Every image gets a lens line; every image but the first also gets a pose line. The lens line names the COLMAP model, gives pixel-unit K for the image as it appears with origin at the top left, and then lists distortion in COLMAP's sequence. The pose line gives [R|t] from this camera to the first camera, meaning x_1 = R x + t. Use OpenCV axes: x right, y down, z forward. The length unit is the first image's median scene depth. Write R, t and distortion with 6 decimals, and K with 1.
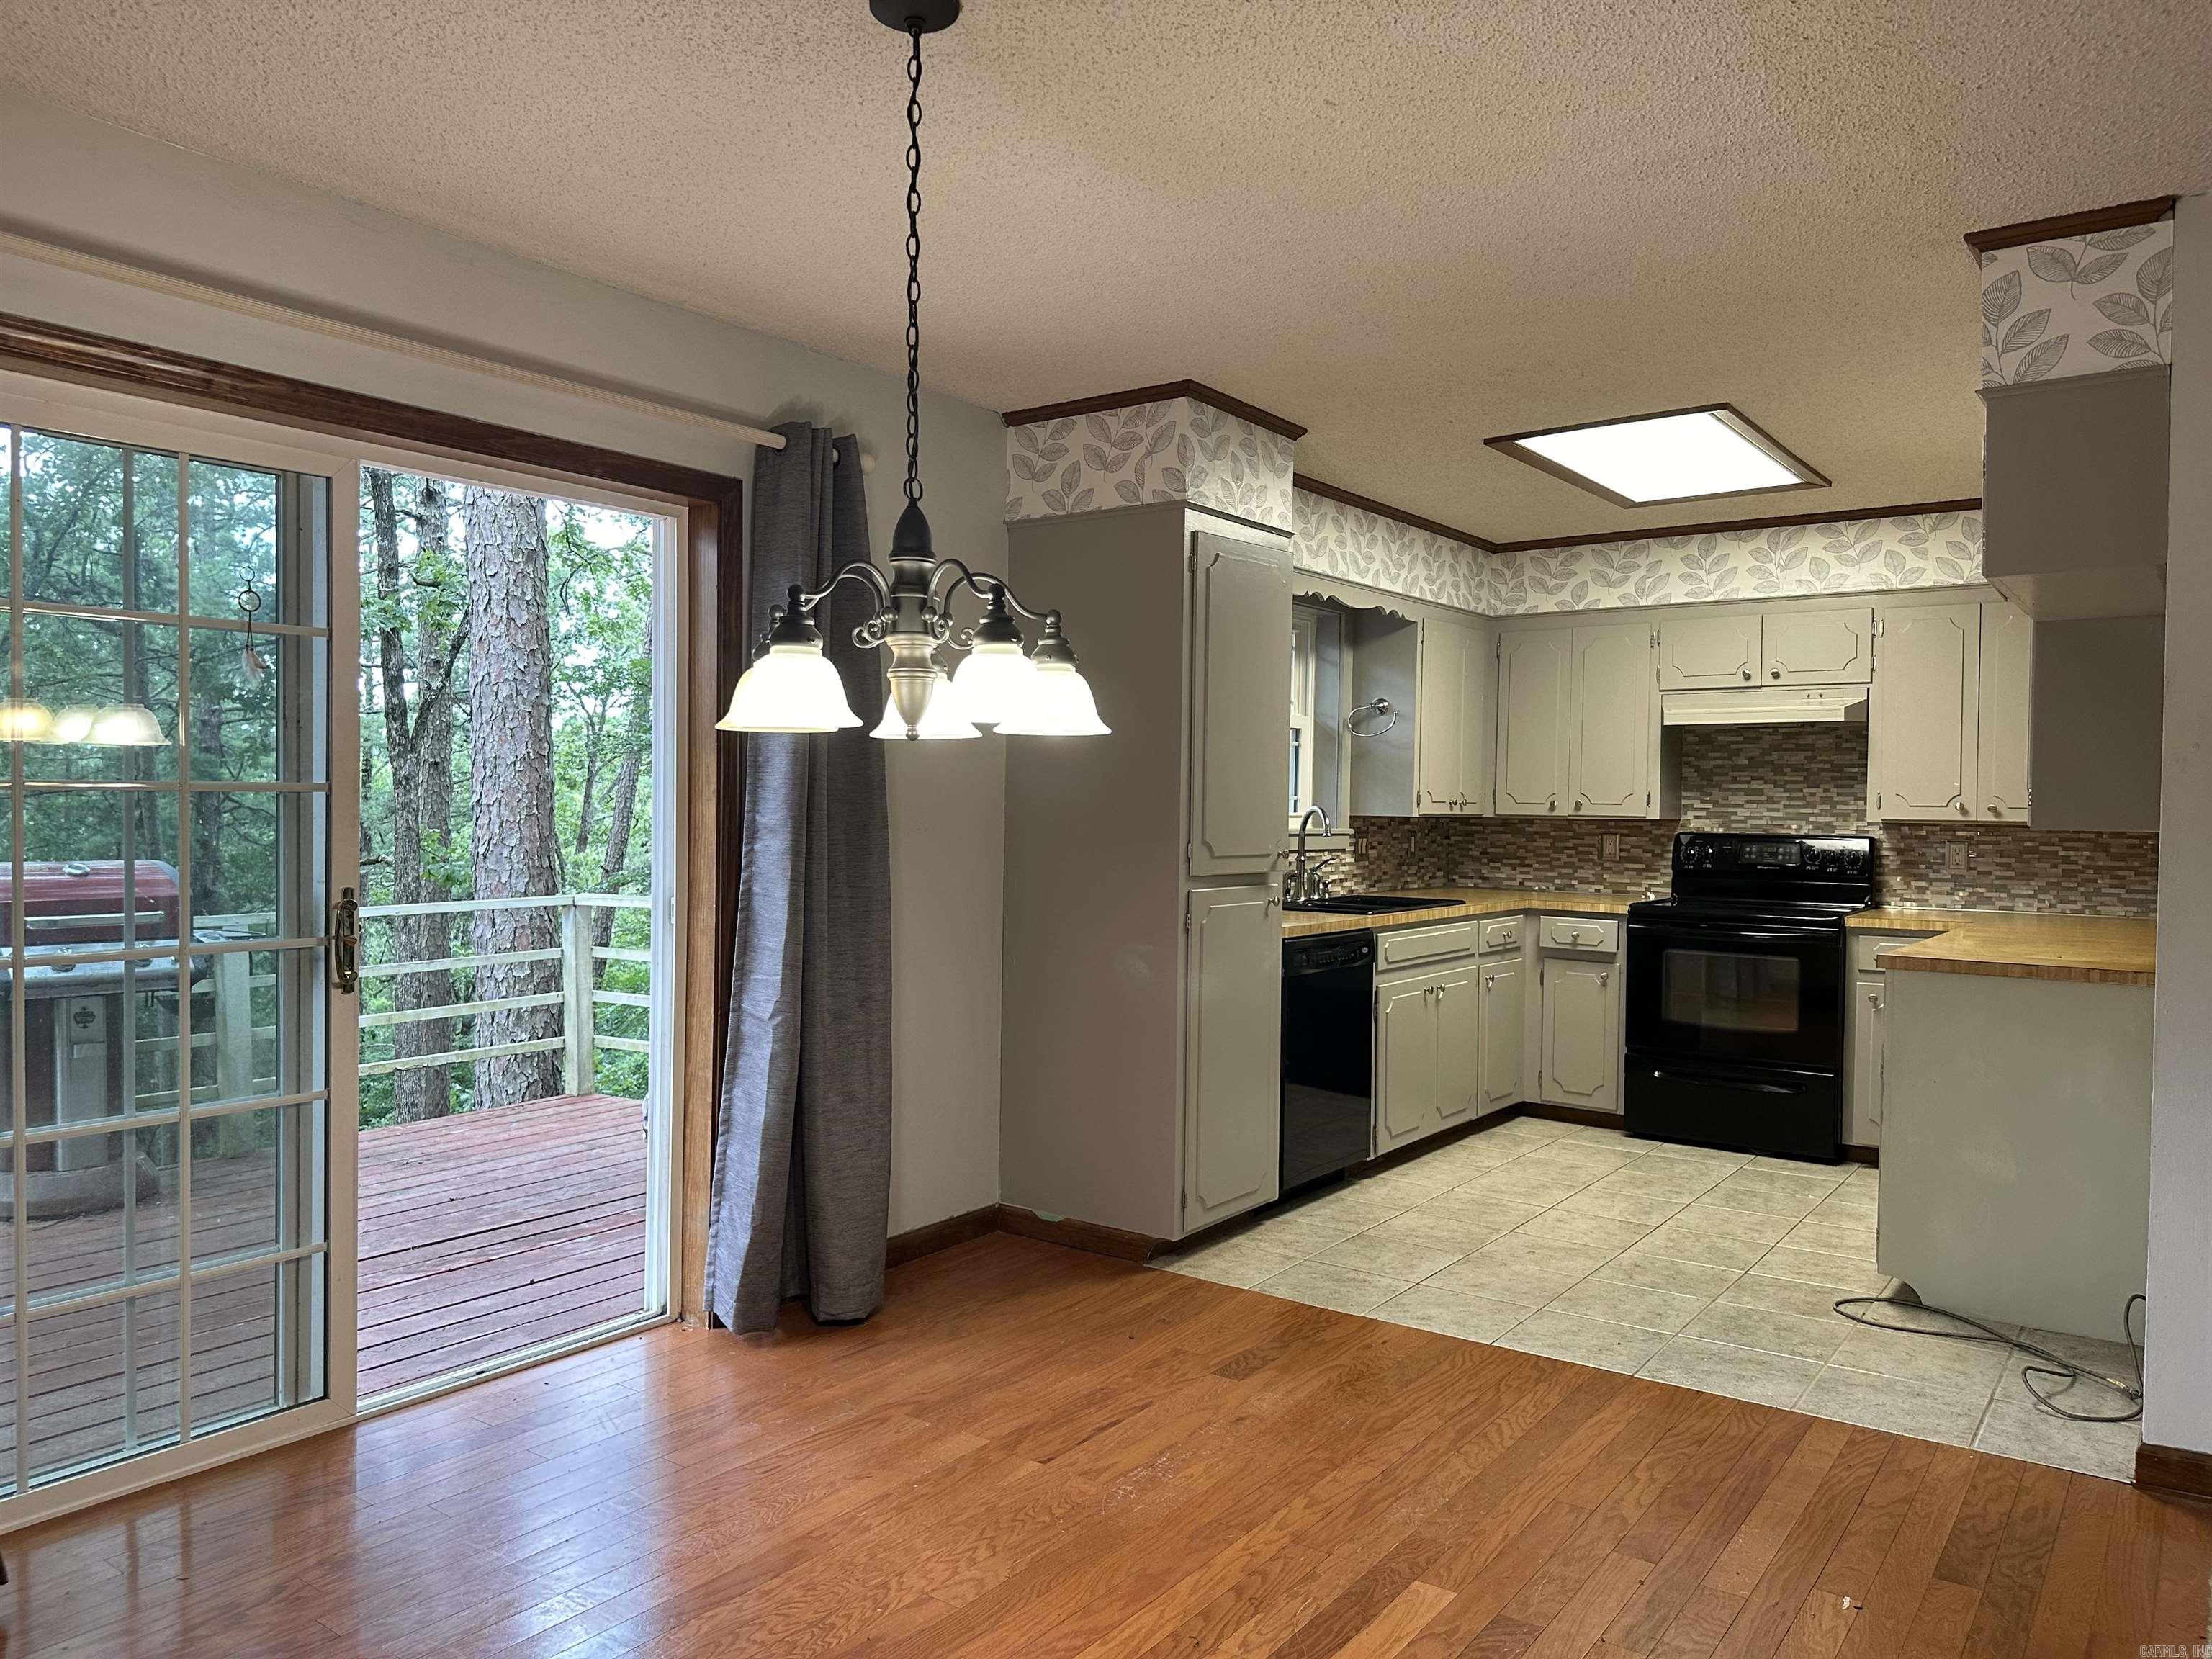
lens RADIAL K [[1557.2, 0, 1106.0], [0, 1557.2, 829.5], [0, 0, 1]] dist [0.175509, -0.351351]
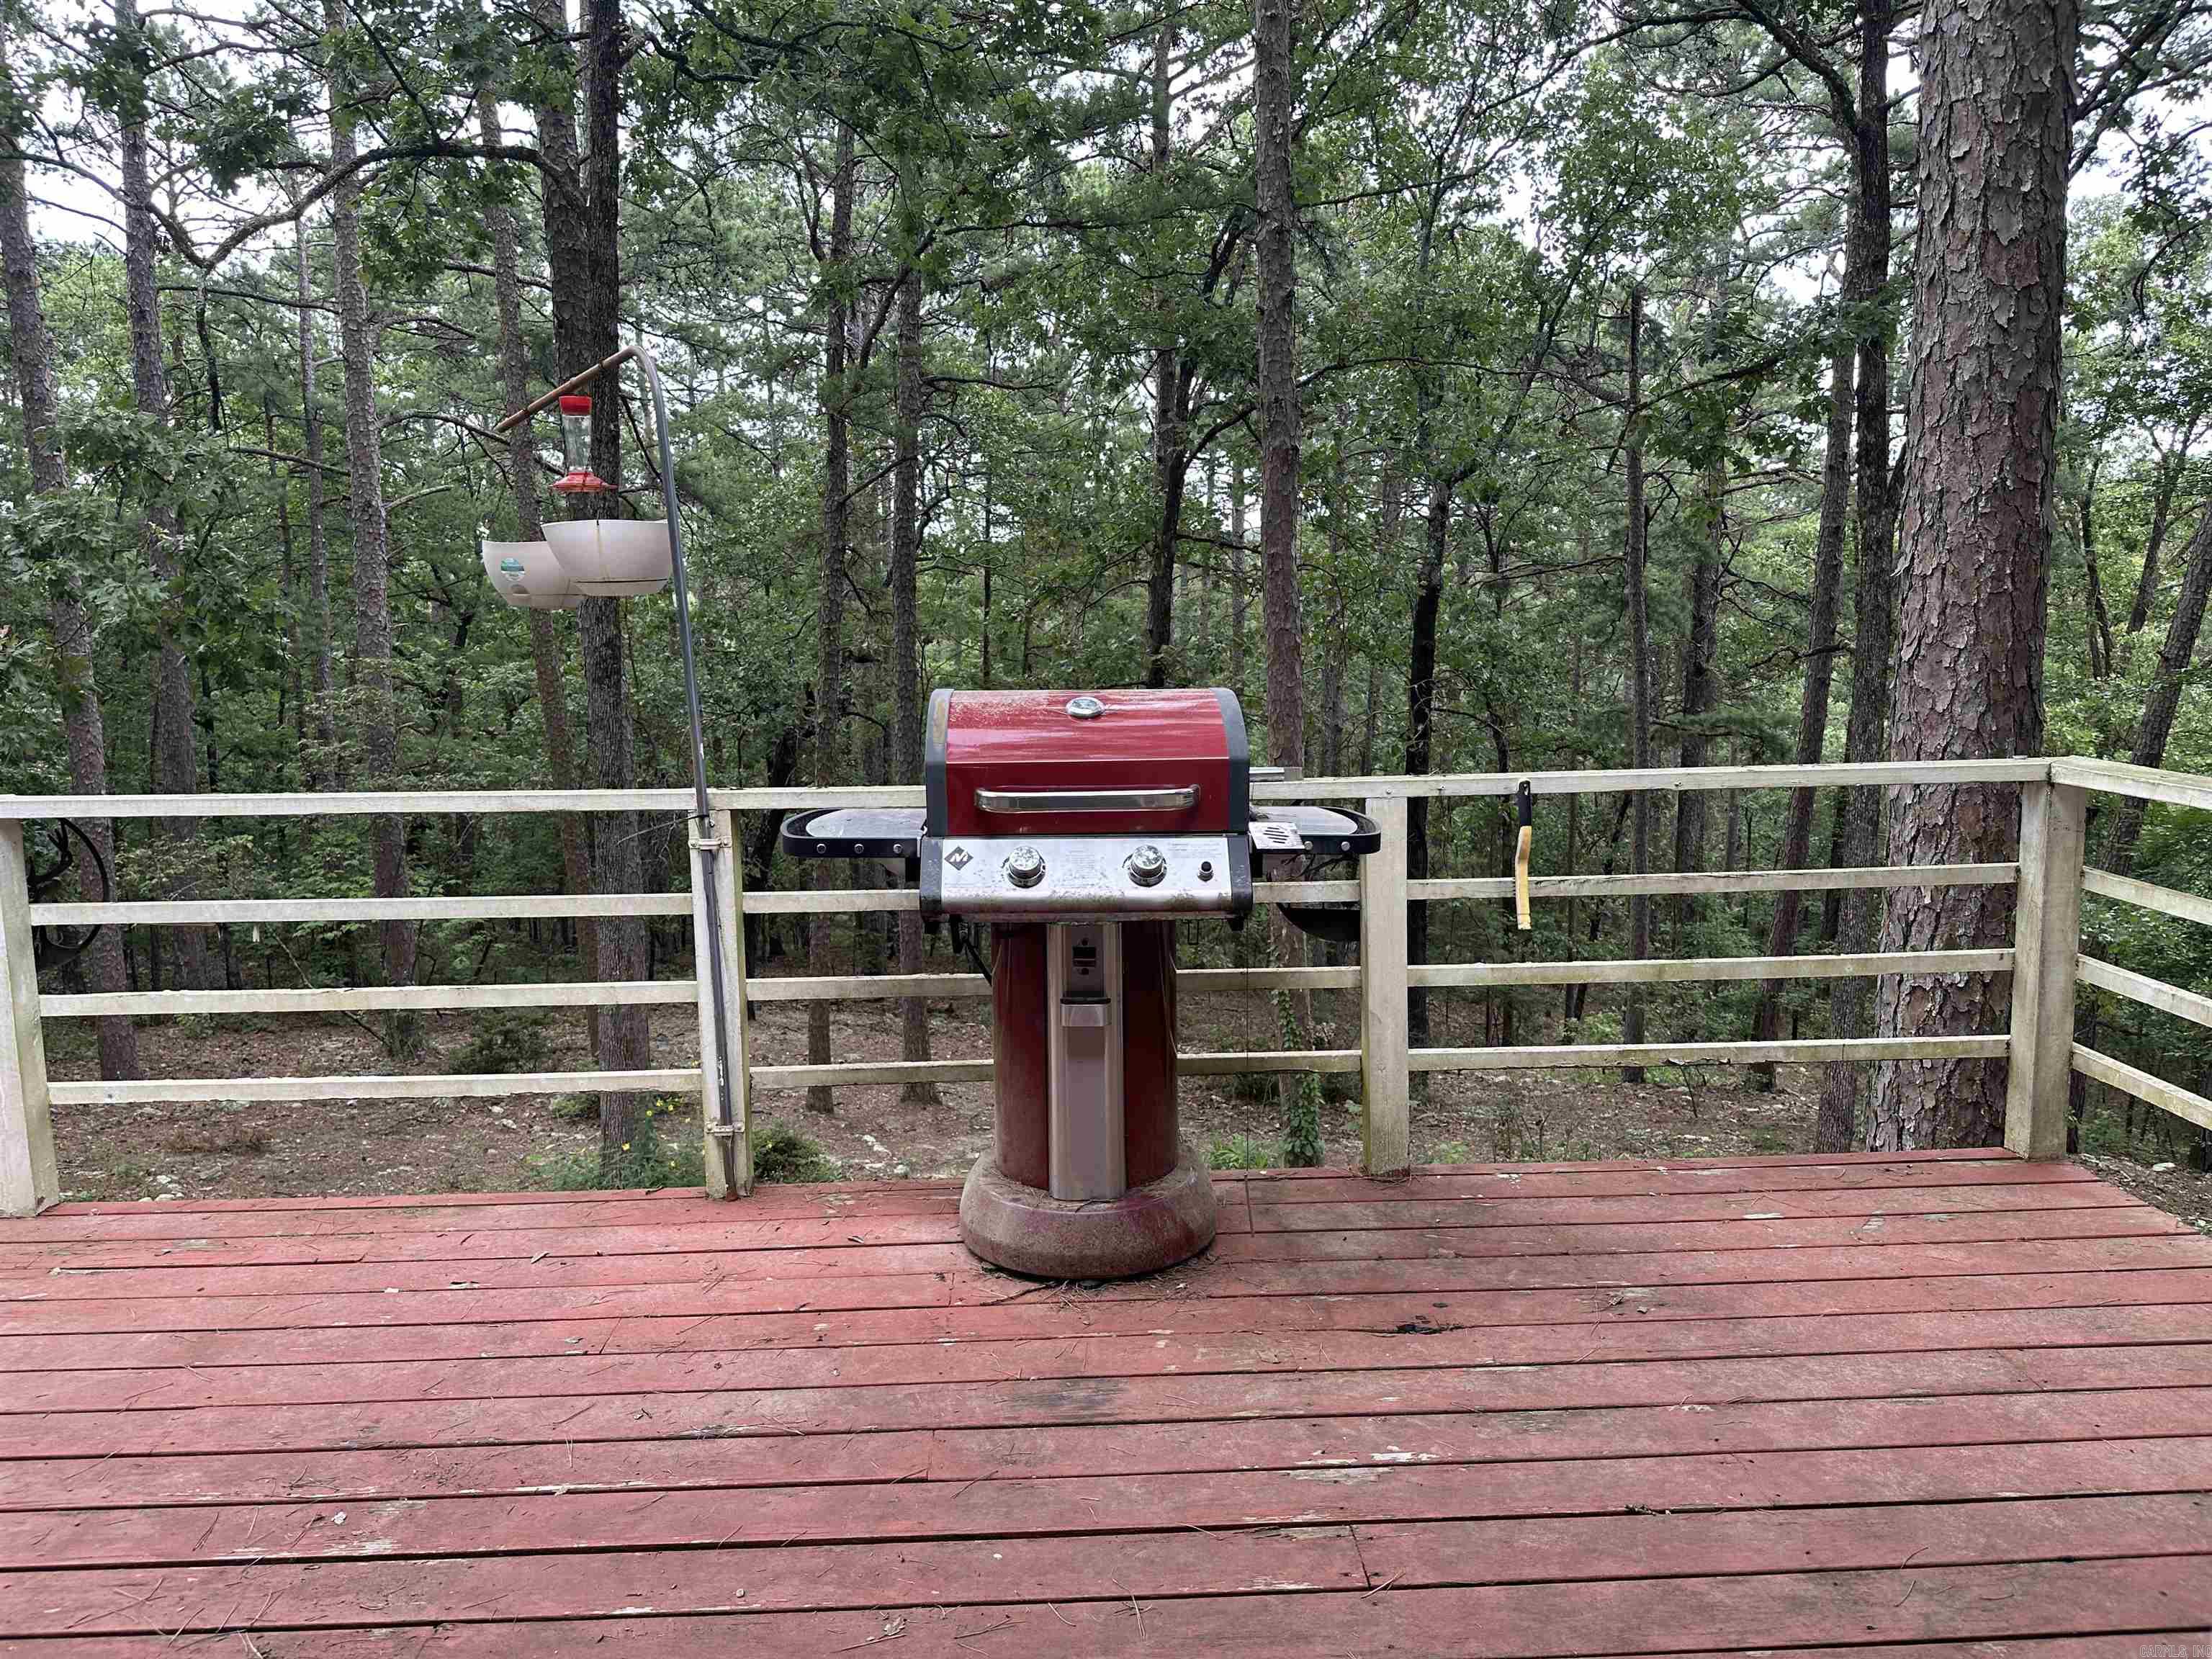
lens RADIAL K [[1563.7, 0, 1107.8], [0, 1563.7, 838.9], [0, 0, 1]] dist [-0.003107, -0.003009]
pose [[0.619671, 0.113525, -0.776608, -0.120095], [0.005387, 0.988845, 0.148848, -0.007155], [0.784843, -0.096421, 0.612147, 0.407480]]
